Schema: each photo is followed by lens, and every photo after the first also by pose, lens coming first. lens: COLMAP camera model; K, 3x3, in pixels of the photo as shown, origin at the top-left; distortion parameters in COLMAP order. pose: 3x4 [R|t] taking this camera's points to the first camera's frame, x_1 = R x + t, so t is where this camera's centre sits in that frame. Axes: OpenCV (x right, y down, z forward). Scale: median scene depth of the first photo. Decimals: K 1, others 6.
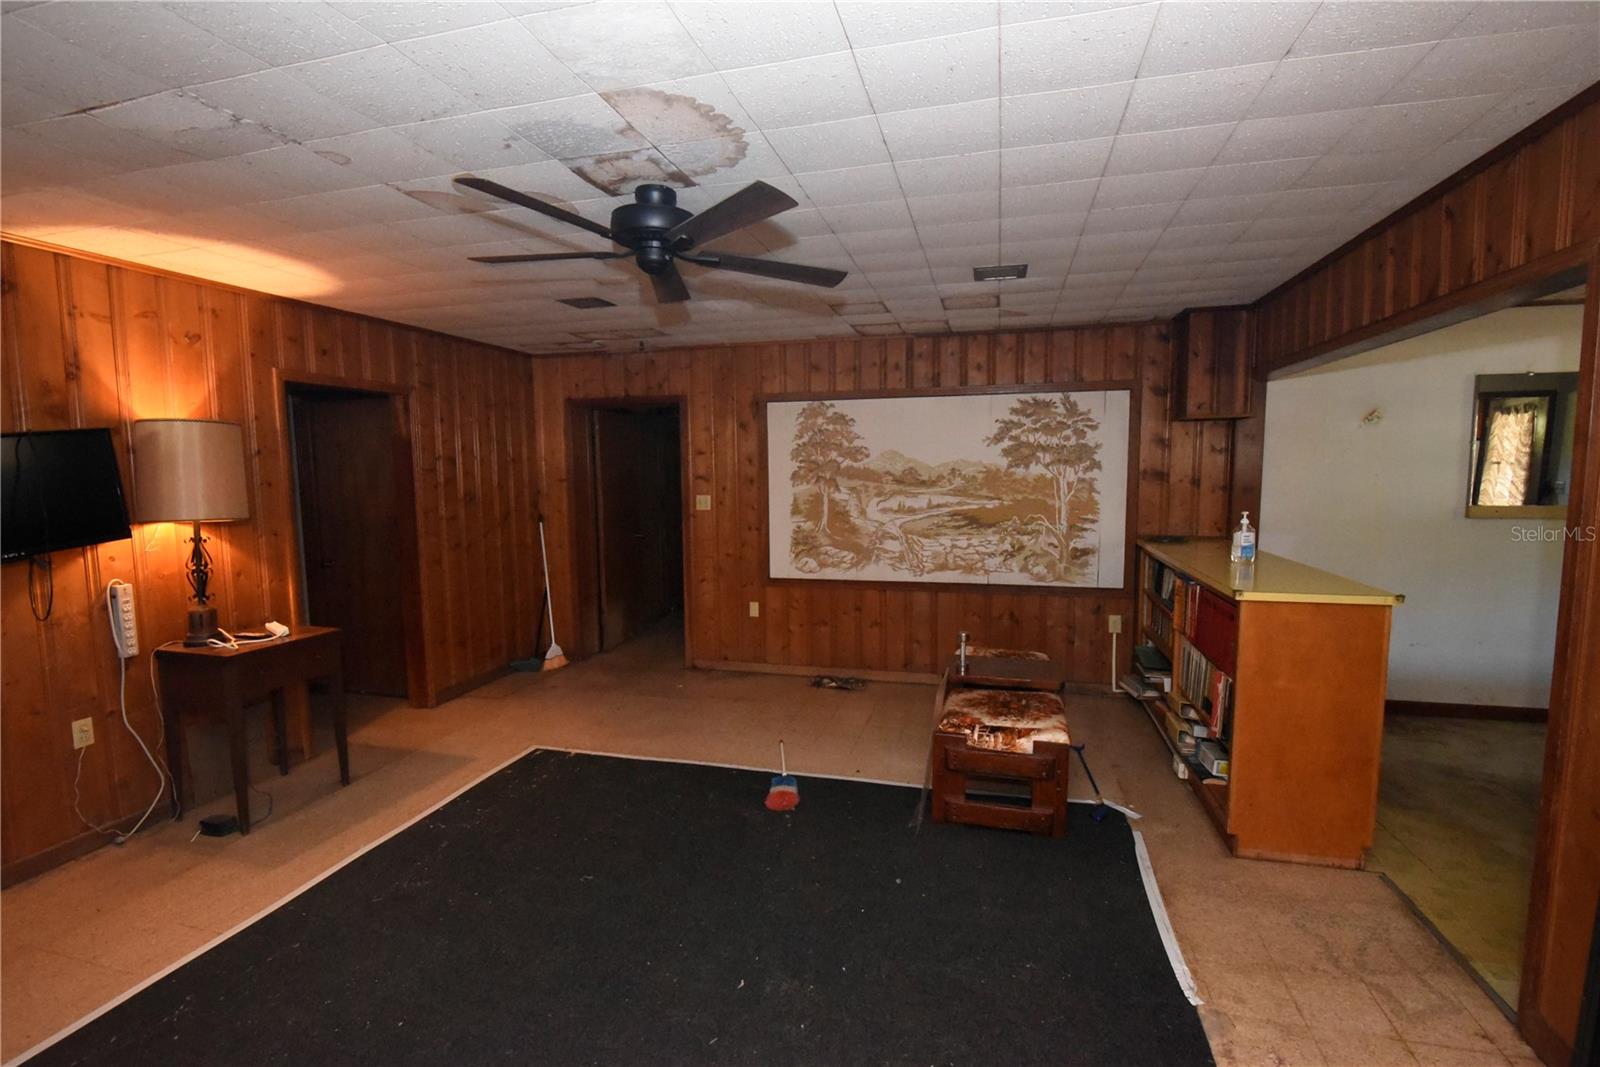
lens RADIAL K [[728.8, 0, 799.3], [0, 728.8, 537.3], [0, 0, 1]] dist [-0.021611, -0.003000]
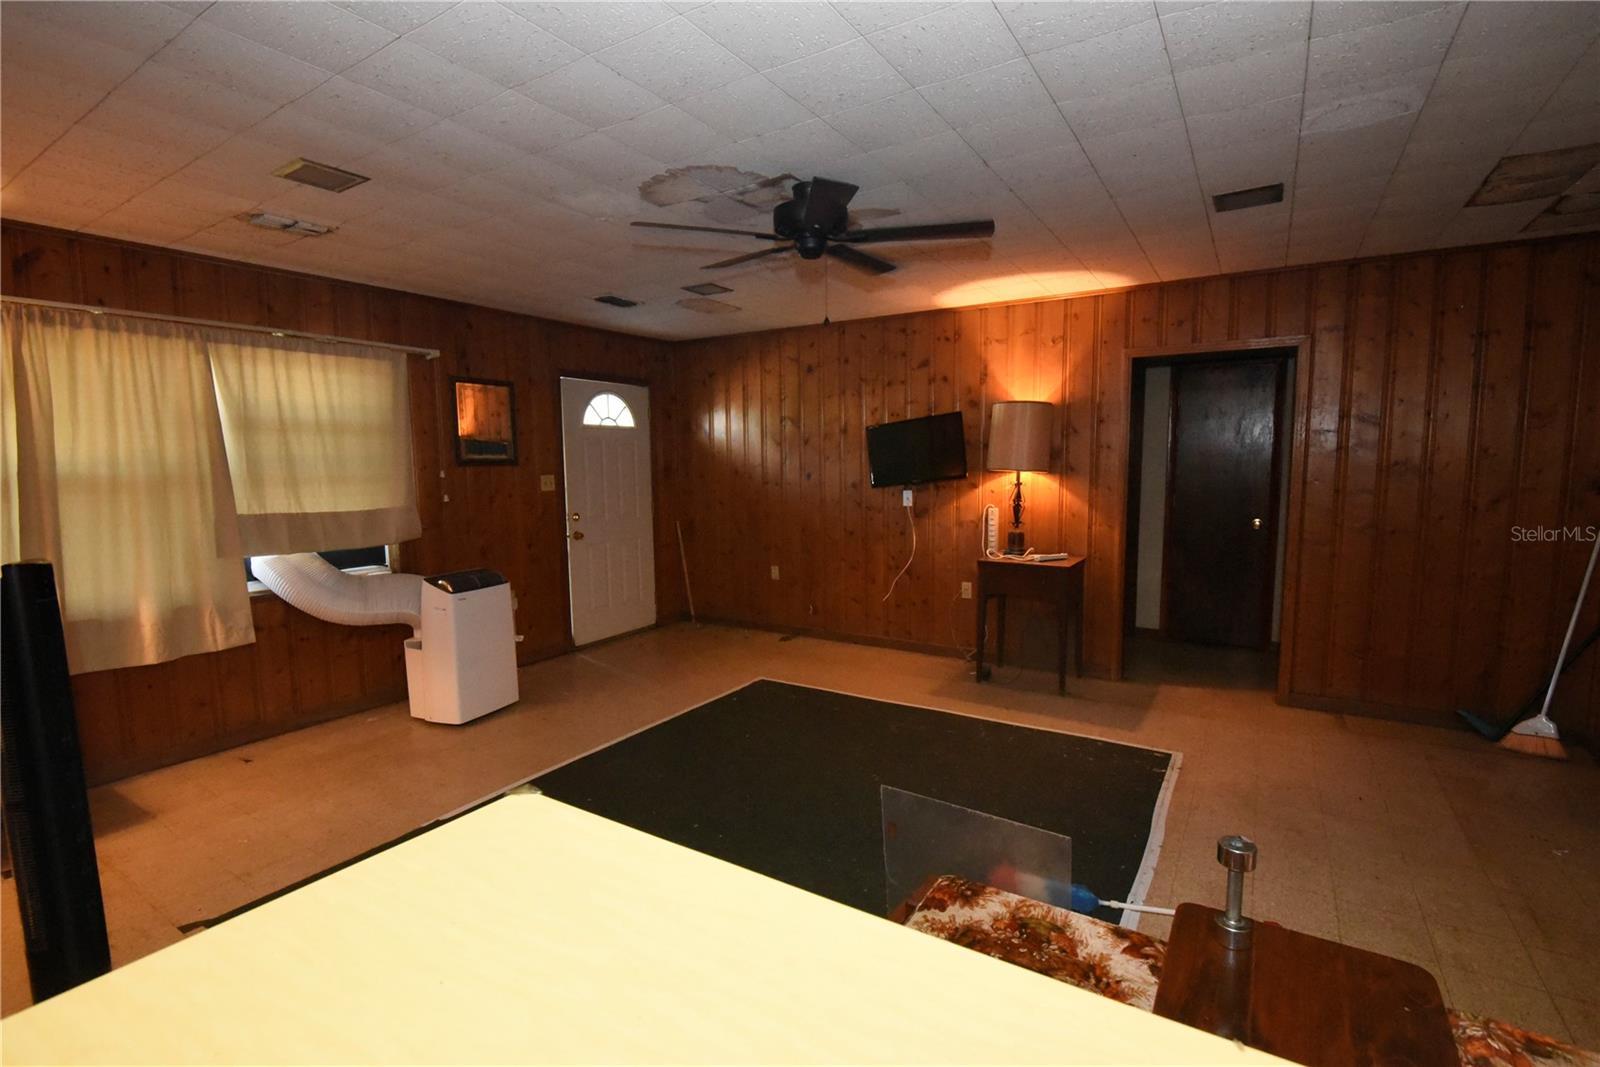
lens RADIAL K [[728.8, 0, 803.8], [0, 728.8, 533.7], [0, 0, 1]] dist [-0.021611, -0.003000]
pose [[-0.280188, 0.109978, -0.953624, 0.648492], [-0.081010, 0.987163, 0.137648, -0.059733], [0.956521, 0.115821, -0.267682, 0.913195]]
